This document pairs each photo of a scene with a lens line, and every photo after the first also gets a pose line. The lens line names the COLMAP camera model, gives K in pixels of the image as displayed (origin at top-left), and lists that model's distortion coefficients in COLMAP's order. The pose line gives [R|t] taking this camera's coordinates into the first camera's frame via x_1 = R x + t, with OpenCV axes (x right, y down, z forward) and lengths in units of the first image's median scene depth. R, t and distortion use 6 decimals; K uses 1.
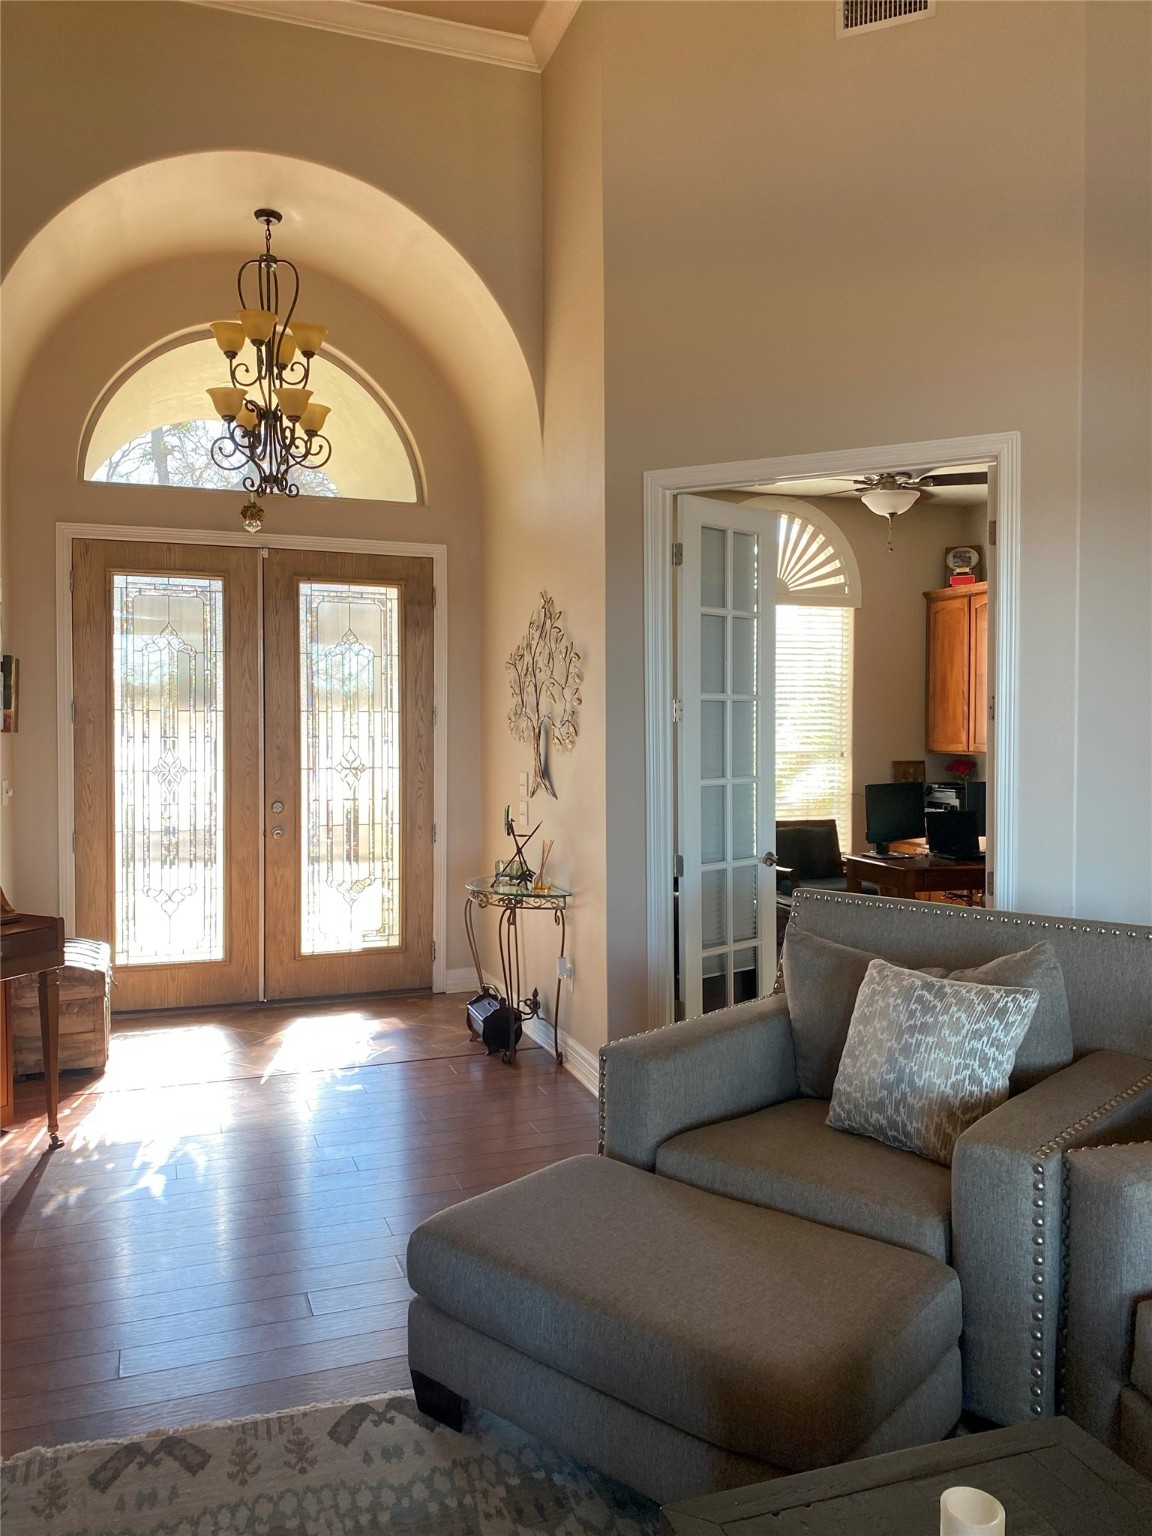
lens RADIAL K [[1176.1, 0, 576.1], [0, 1176.1, 766.7], [0, 0, 1]] dist [0.028743, -0.002198]
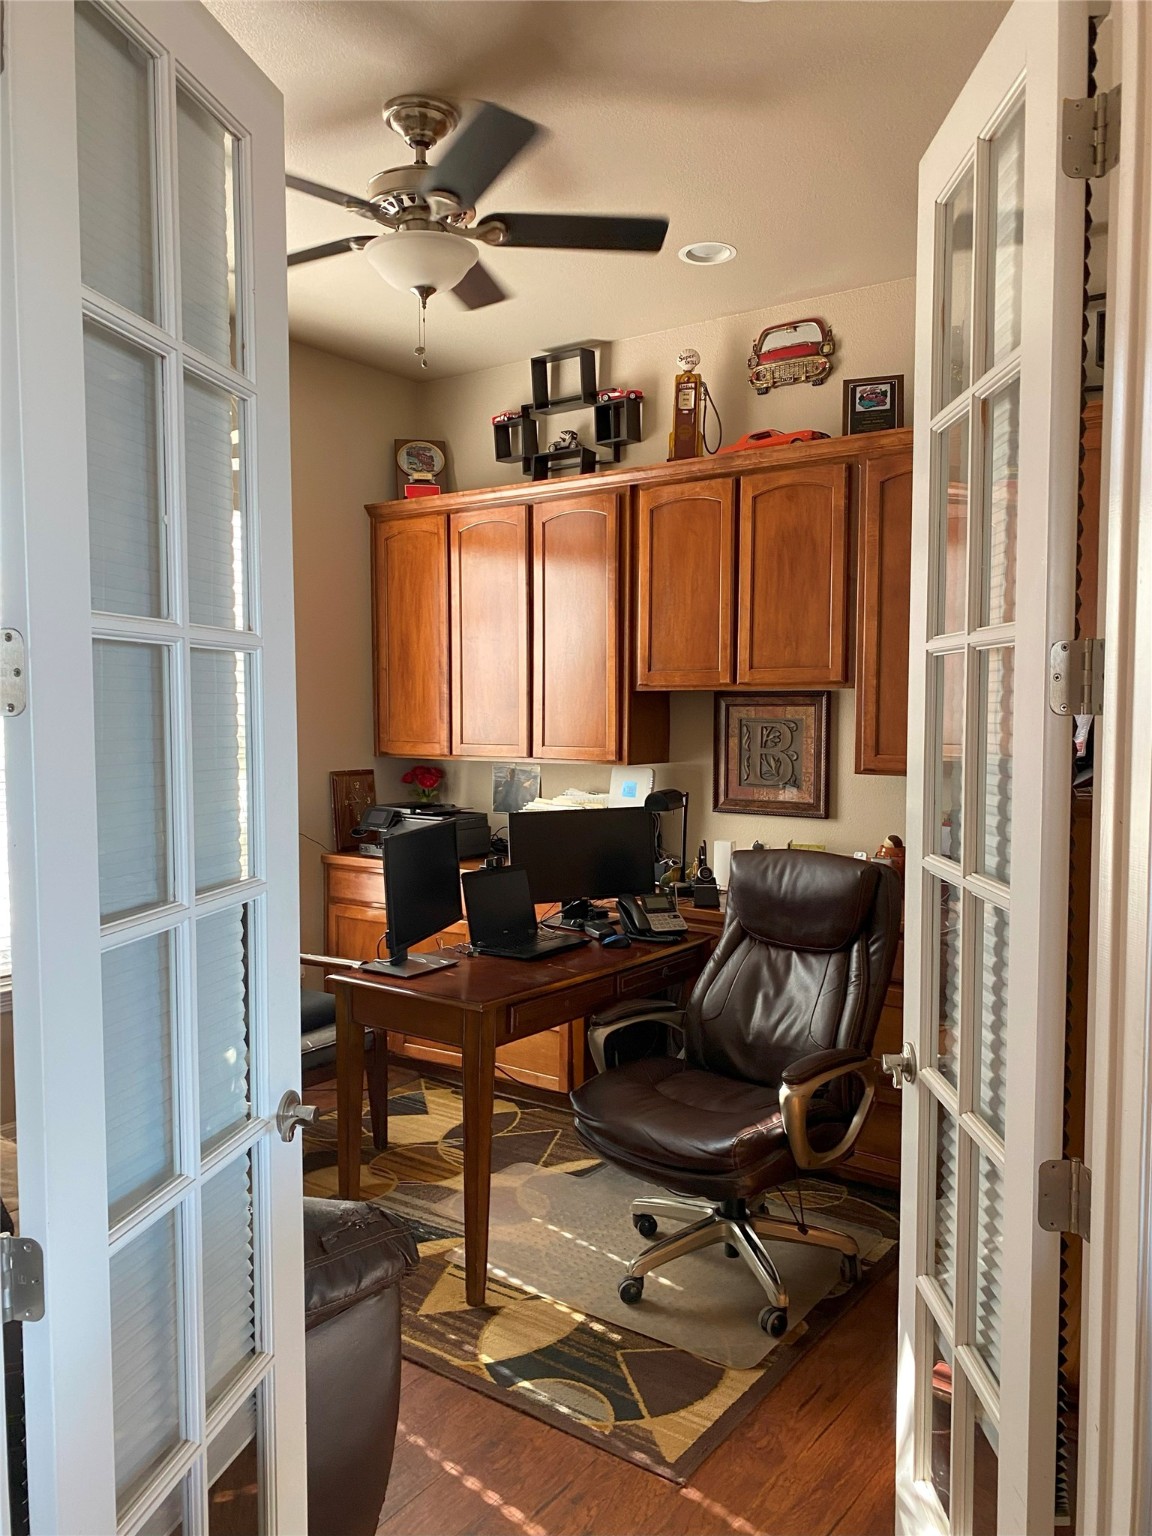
lens RADIAL K [[1176.1, 0, 581.5], [0, 1176.1, 810.4], [0, 0, 1]] dist [0.028743, -0.002198]
pose [[0.826550, -0.045115, 0.561052, 0.027017], [0.016549, 0.998300, 0.055895, -0.017437], [-0.562620, -0.036915, 0.825891, 0.410463]]
